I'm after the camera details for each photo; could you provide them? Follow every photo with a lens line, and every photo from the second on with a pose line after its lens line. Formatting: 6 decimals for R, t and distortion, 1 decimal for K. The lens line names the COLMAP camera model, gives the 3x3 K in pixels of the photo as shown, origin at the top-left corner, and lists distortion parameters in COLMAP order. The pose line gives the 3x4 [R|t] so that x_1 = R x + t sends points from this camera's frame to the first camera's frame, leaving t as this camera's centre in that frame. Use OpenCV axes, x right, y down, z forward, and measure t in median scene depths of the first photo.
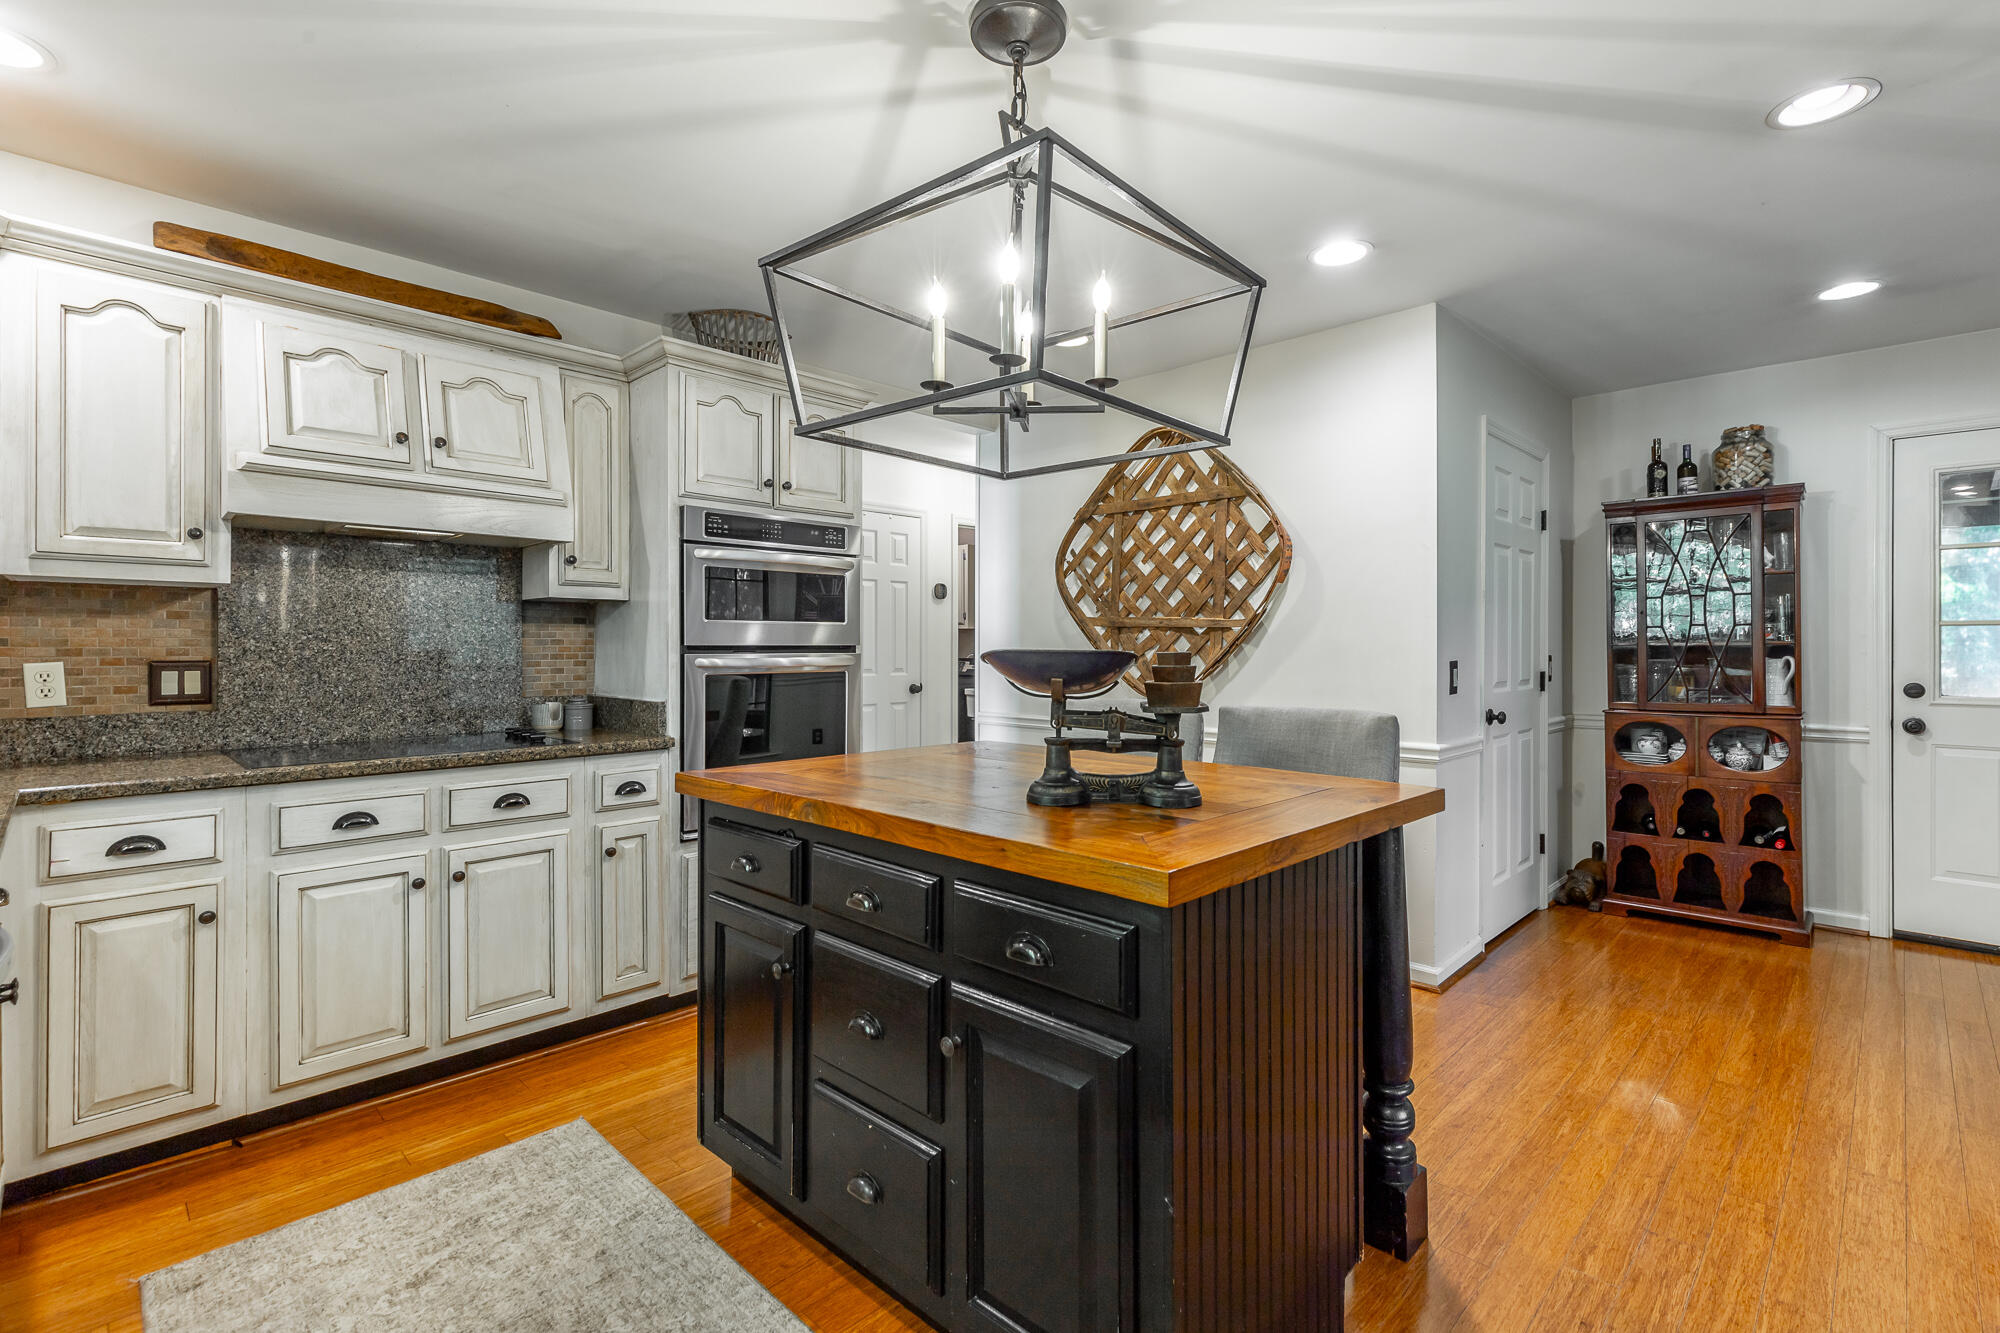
lens RADIAL K [[905.1, 0, 1003.5], [0, 905.1, 649.3], [0, 0, 1]] dist [0.001980, -0.000247]
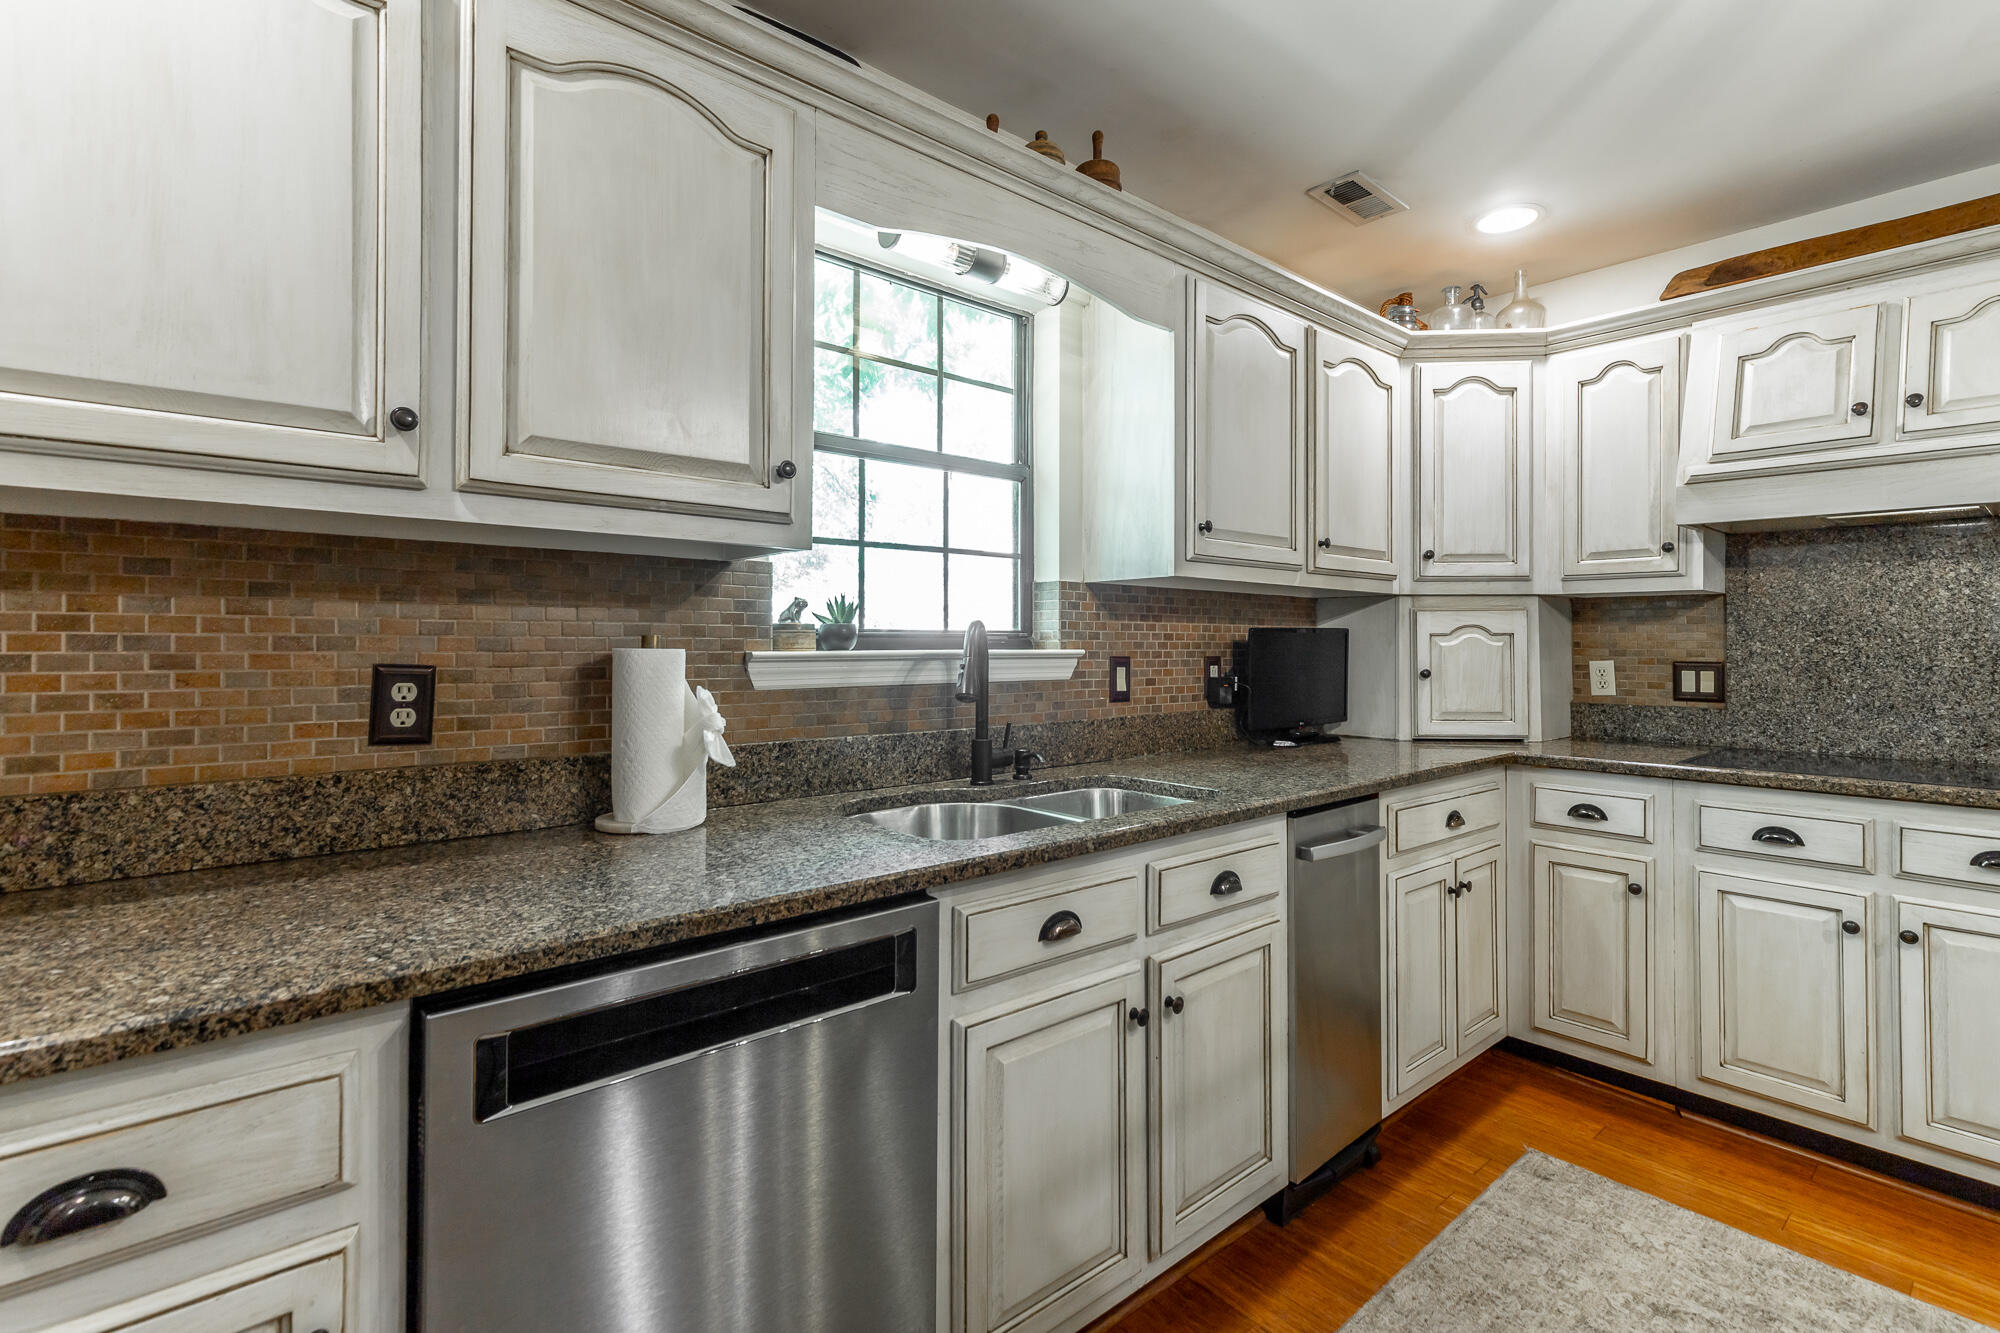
lens RADIAL K [[905.1, 0, 1026.4], [0, 905.1, 638.4], [0, 0, 1]] dist [0.001980, -0.000247]
pose [[-0.066062, -0.005476, -0.997800, 0.264723], [-0.008842, 0.999949, -0.004902, -0.003291], [0.997776, 0.008498, -0.066107, 0.280751]]
